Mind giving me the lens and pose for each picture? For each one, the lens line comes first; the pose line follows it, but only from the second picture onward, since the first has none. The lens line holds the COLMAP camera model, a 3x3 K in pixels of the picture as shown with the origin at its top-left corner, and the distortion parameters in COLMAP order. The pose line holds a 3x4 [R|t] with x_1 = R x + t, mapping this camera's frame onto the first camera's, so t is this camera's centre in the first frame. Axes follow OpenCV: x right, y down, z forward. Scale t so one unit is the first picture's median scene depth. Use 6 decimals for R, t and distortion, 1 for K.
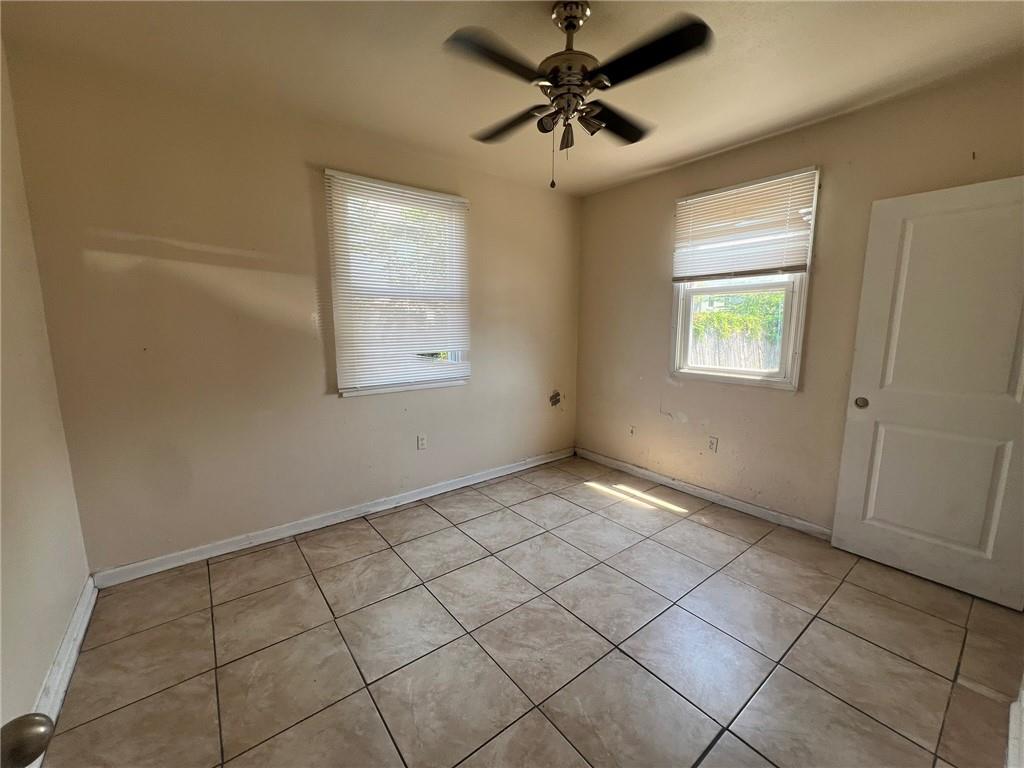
lens RADIAL K [[412.7, 0, 508.5], [0, 412.7, 381.5], [0, 0, 1]] dist [0.001825, 0.000102]
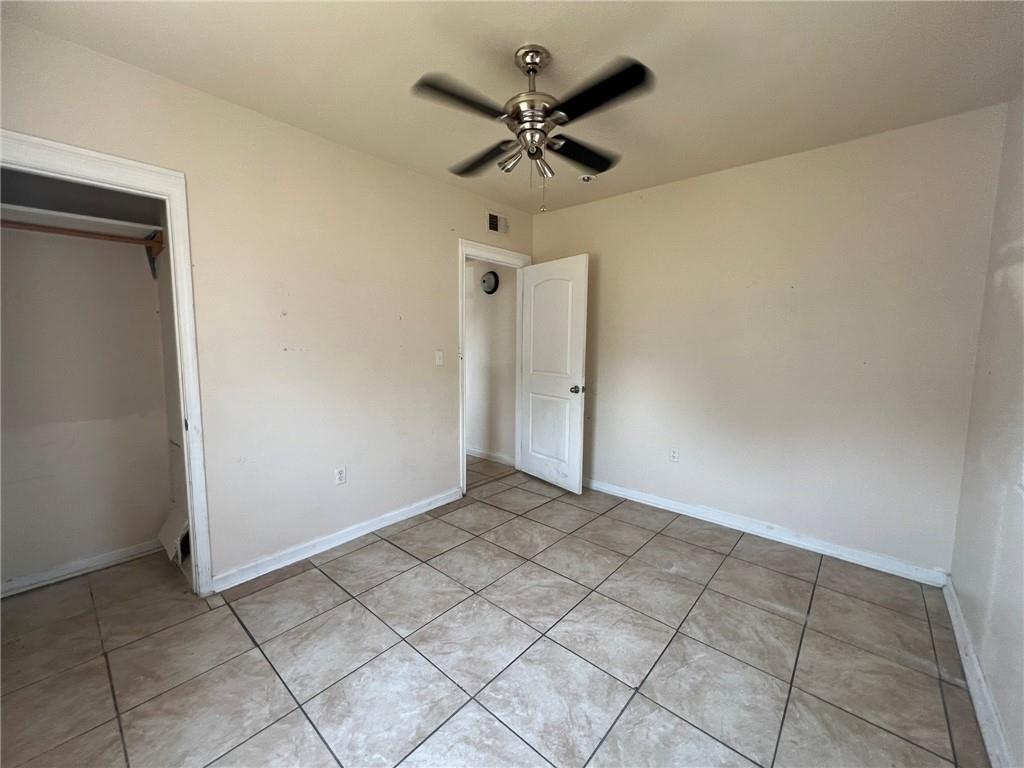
lens RADIAL K [[412.7, 0, 508.5], [0, 412.7, 381.5], [0, 0, 1]] dist [0.001825, 0.000102]
pose [[-0.982422, 0.008684, -0.186471, 0.352495], [-0.036264, 0.971009, 0.236277, -0.259595], [0.183117, 0.238886, -0.953626, 1.857419]]
